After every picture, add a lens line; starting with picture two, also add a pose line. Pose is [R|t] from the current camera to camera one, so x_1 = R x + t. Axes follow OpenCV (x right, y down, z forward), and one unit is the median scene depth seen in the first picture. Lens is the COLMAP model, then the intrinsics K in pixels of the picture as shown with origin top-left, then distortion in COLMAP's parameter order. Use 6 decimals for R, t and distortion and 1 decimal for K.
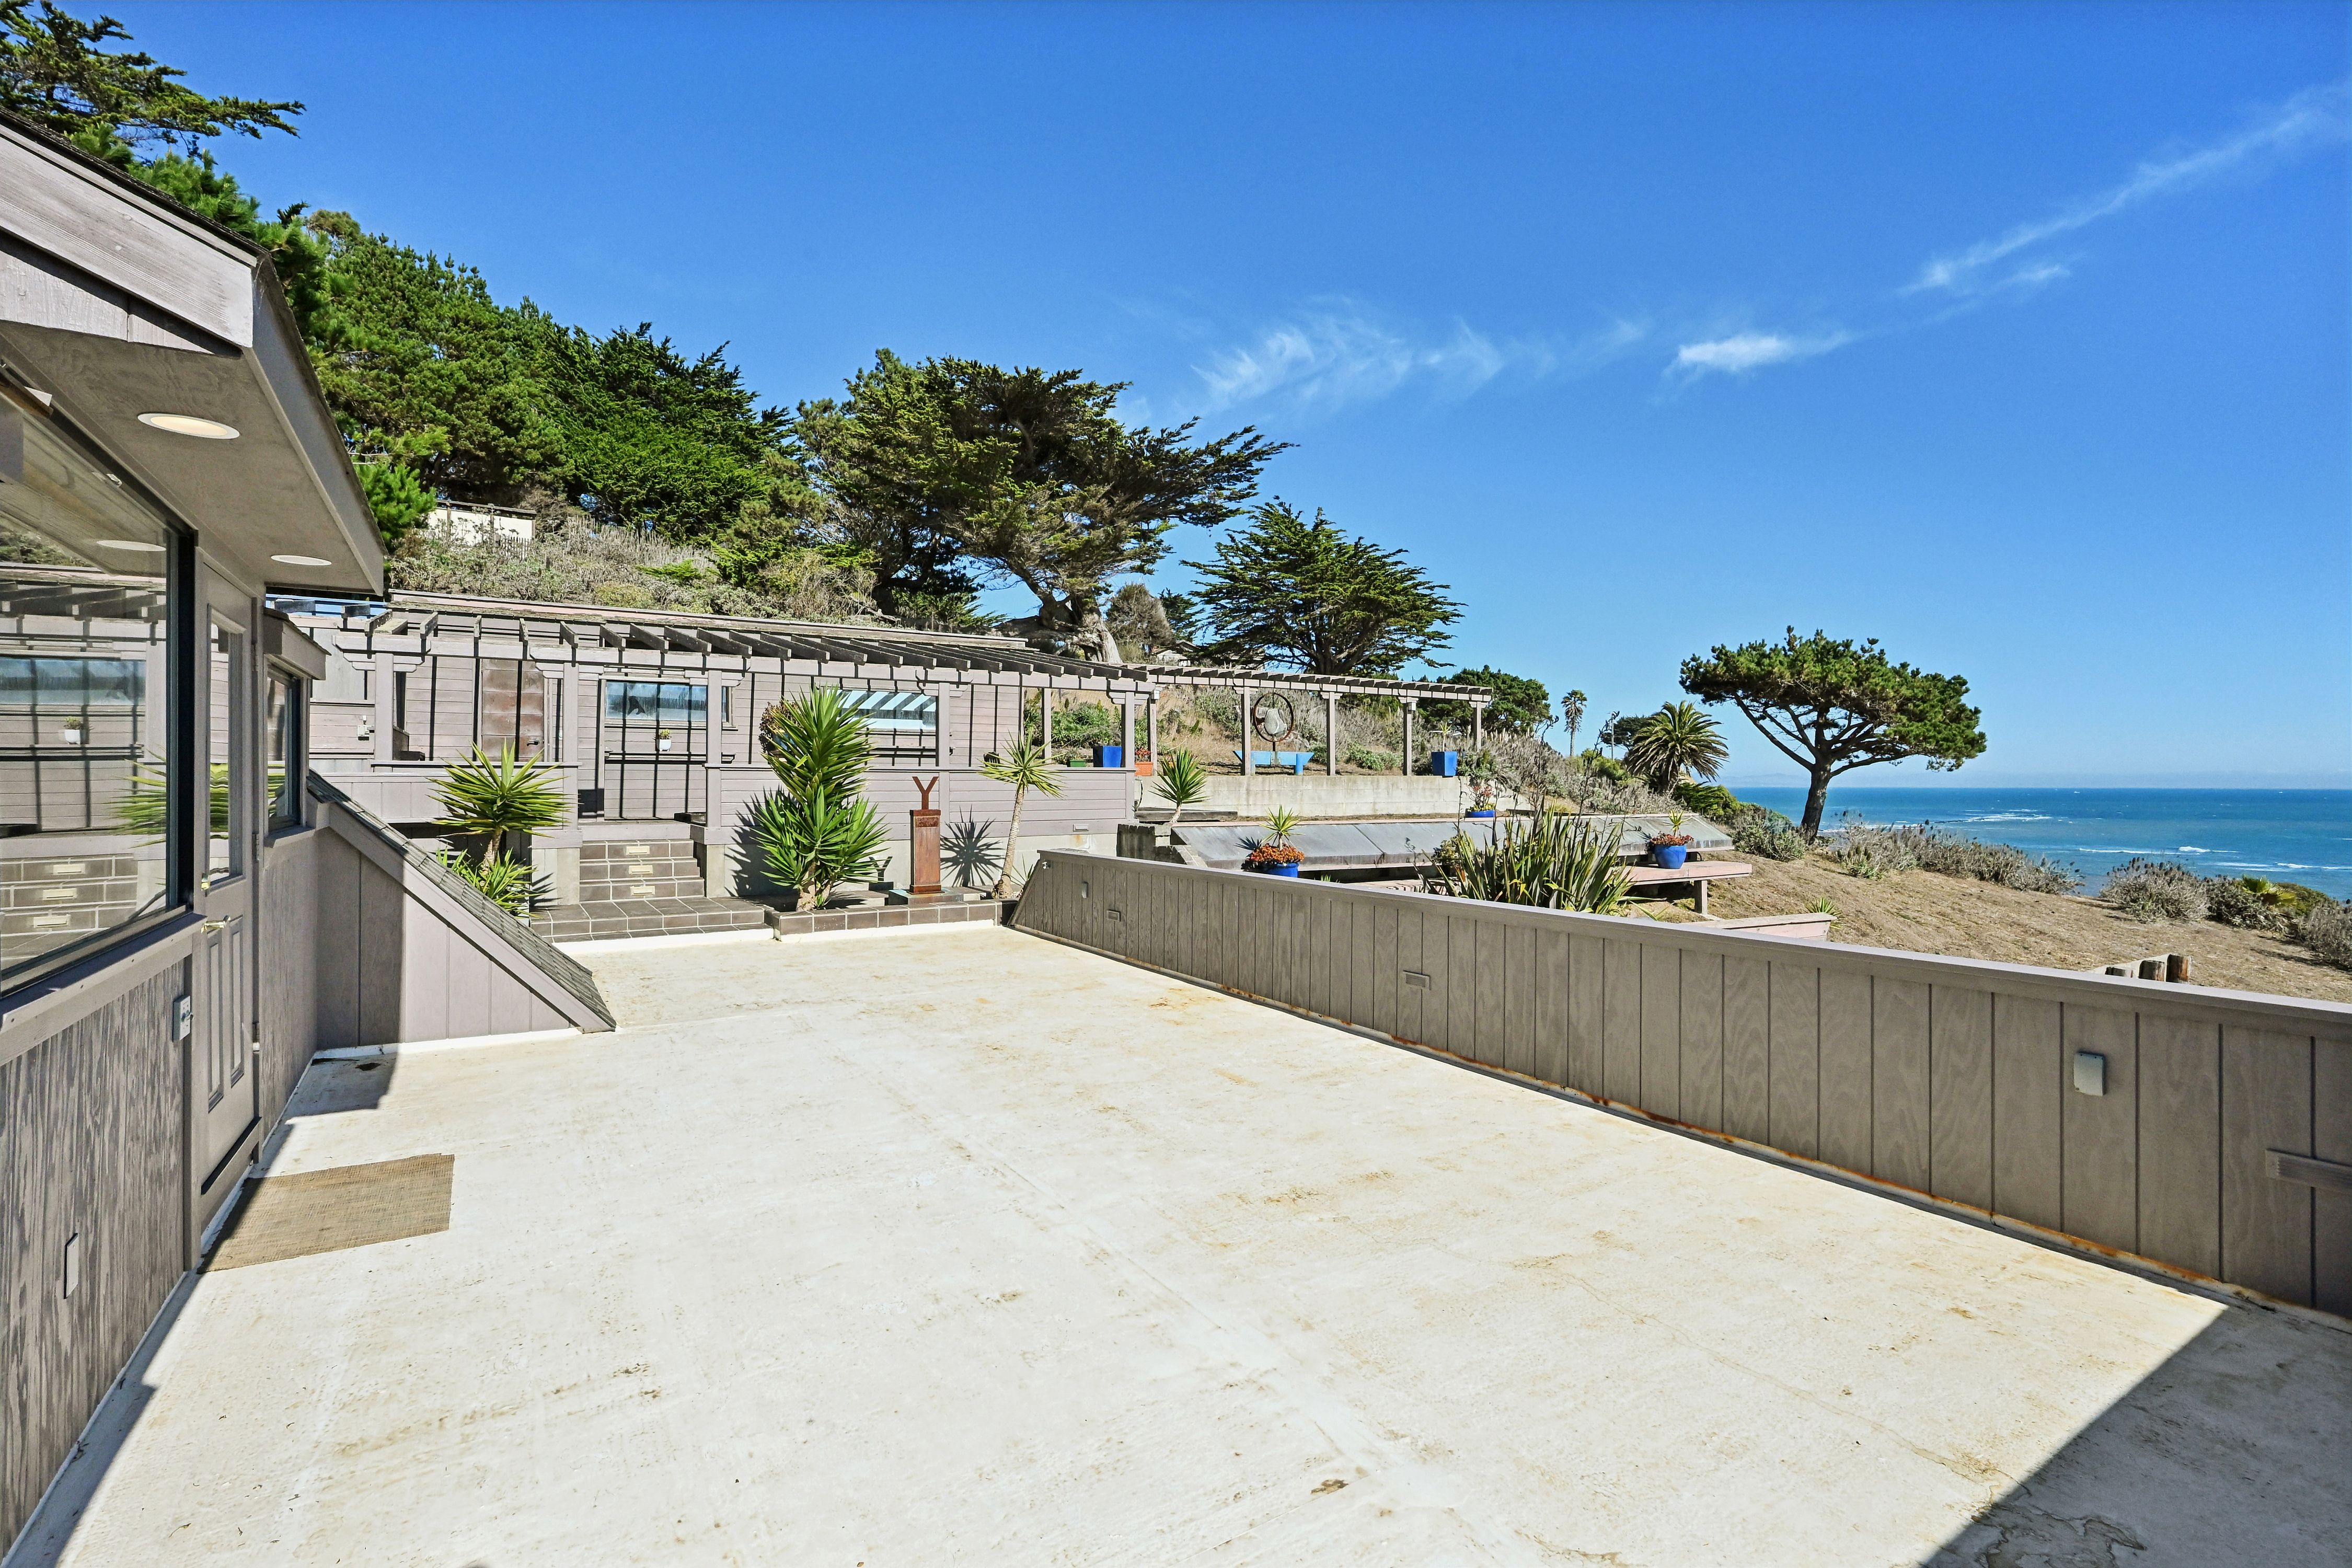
lens RADIAL K [[1094.9, 0, 1171.6], [0, 1094.9, 772.7], [0, 0, 1]] dist [0.002287, -0.000965]
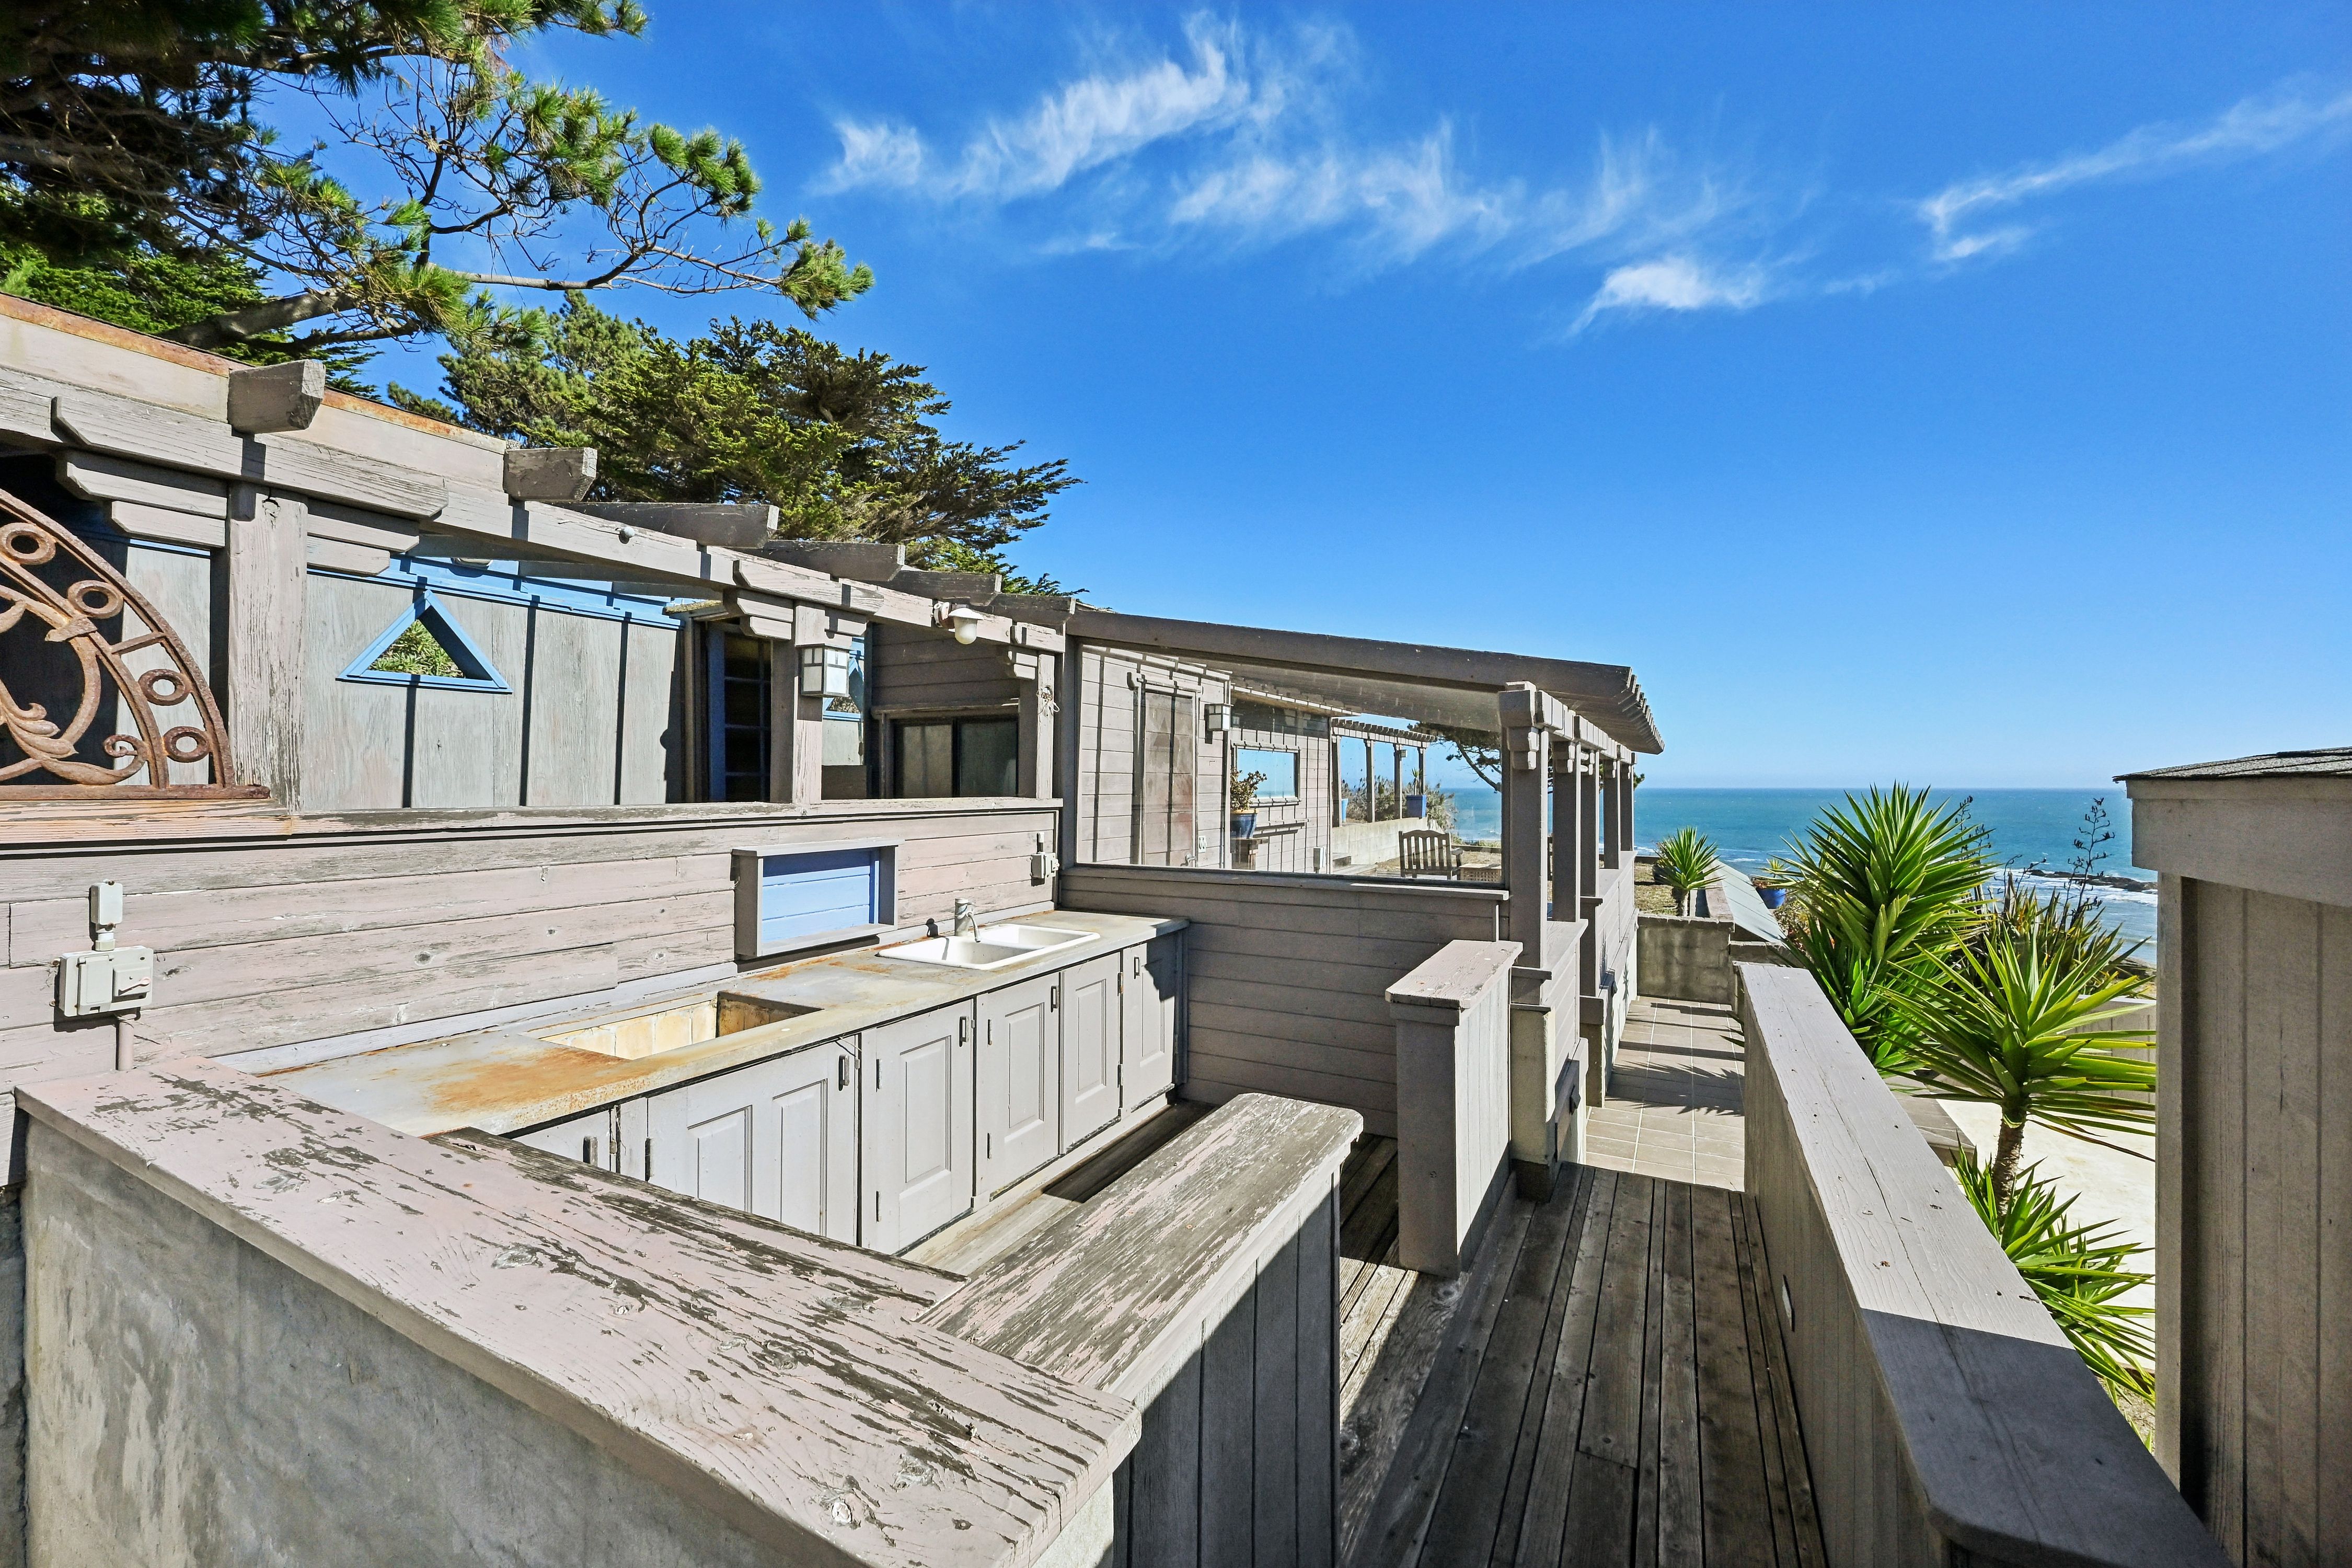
lens RADIAL K [[932.5, 0, 1167.2], [0, 932.5, 783.6], [0, 0, 1]] dist [-0.001827, -0.000088]
pose [[0.878748, 0.000057, 0.477285, -0.249879], [-0.004541, 0.999956, 0.008240, -0.021302], [-0.477264, -0.009408, 0.878710, 0.184883]]
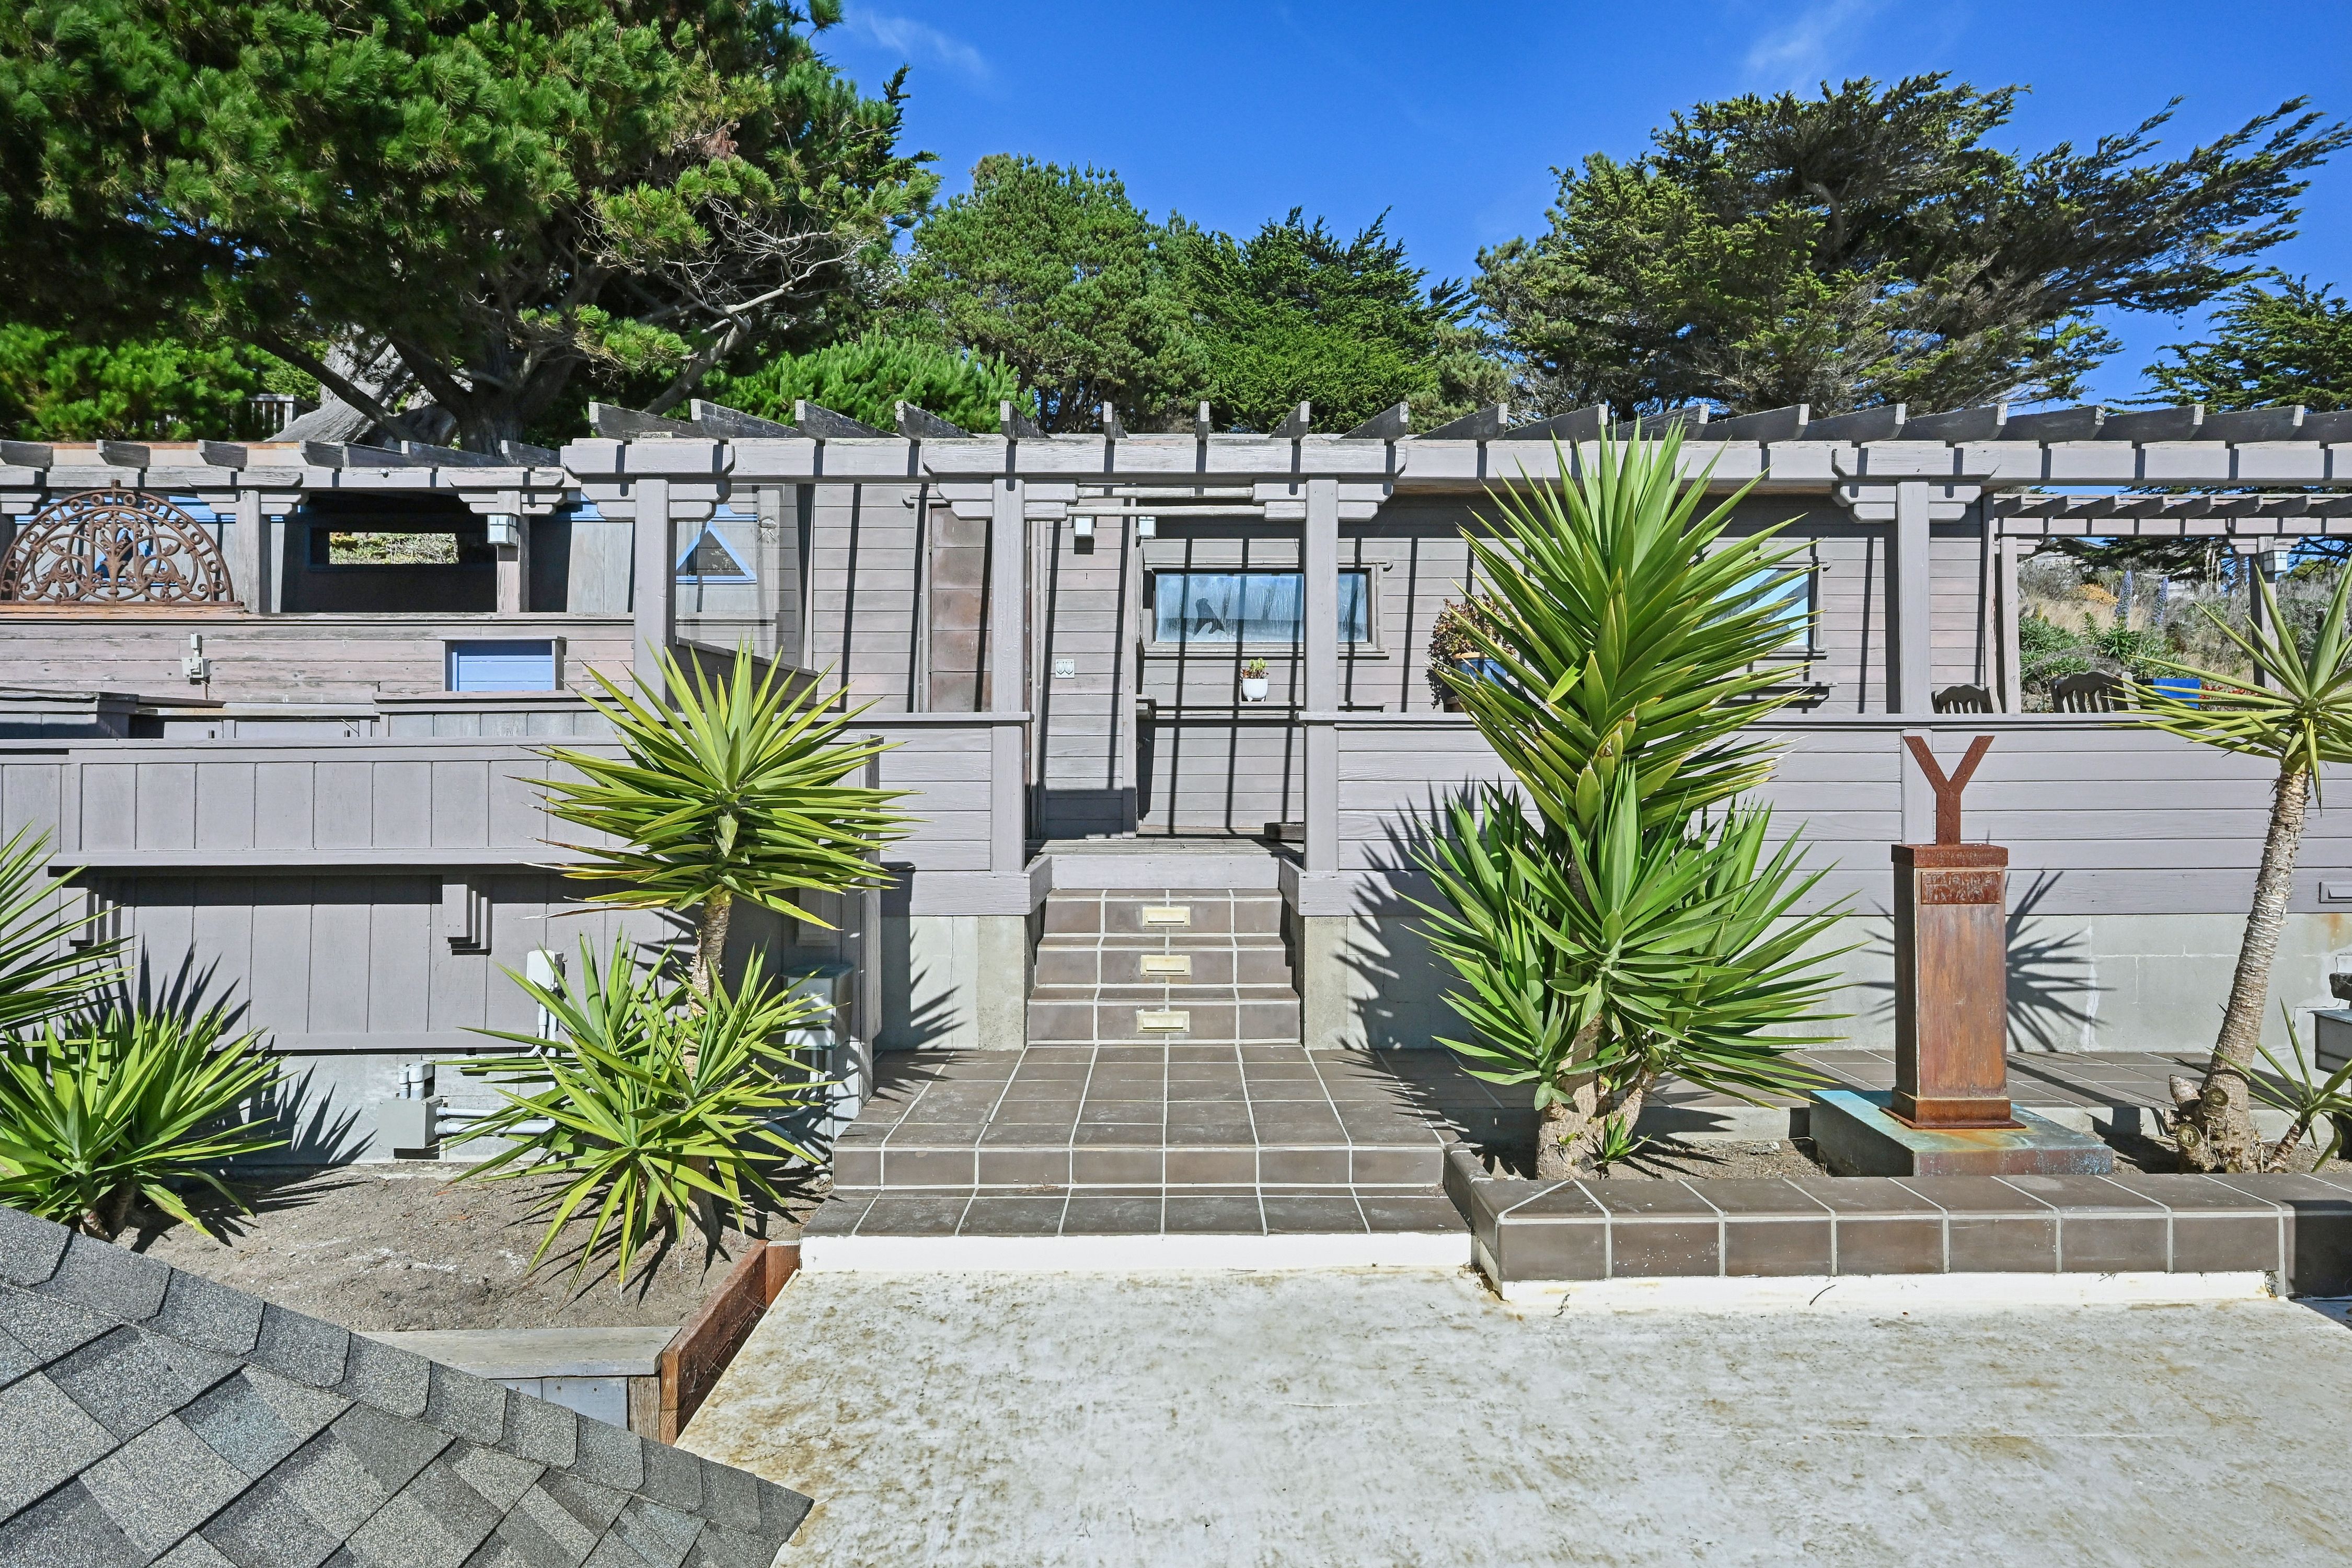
lens RADIAL K [[1290.7, 0, 1181.6], [0, 1290.7, 768.3], [0, 0, 1]] dist [-0.000289, -0.000192]
pose [[0.852362, -0.000892, -0.522952, -0.062321], [0.007921, 0.999906, 0.011203, 0.001828], [0.522892, -0.013691, 0.852289, 0.166123]]
